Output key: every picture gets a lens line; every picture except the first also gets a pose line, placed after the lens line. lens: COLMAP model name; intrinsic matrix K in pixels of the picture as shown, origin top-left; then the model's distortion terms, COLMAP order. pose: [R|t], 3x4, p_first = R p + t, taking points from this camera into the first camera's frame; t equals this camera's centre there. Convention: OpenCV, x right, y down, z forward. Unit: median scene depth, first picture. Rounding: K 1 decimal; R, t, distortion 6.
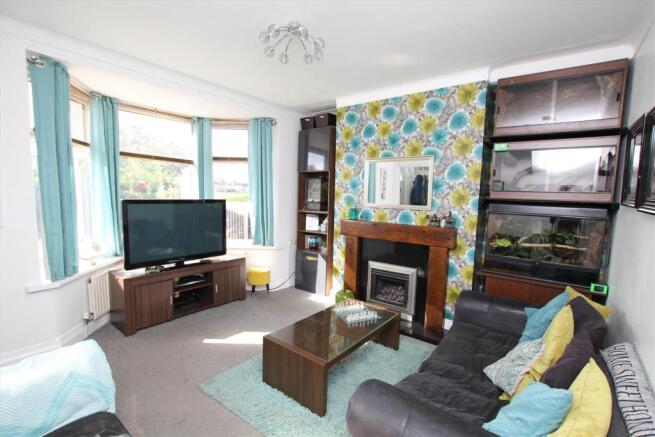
lens RADIAL K [[304.1, 0, 327.3], [0, 304.1, 226.8], [0, 0, 1]] dist [-0.029810, 0.000403]
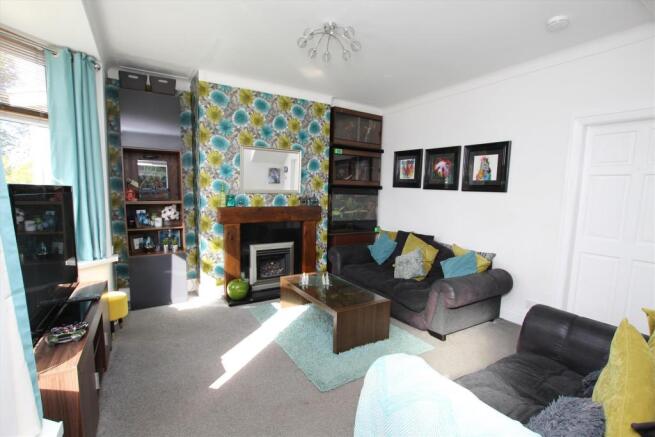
lens RADIAL K [[304.1, 0, 327.3], [0, 304.1, 226.8], [0, 0, 1]] dist [-0.029810, 0.000403]
pose [[0.350667, -0.130844, 0.927314, -0.767962], [0.087806, 0.990423, 0.106545, -0.038822], [-0.932375, 0.044062, 0.358798, 0.403188]]
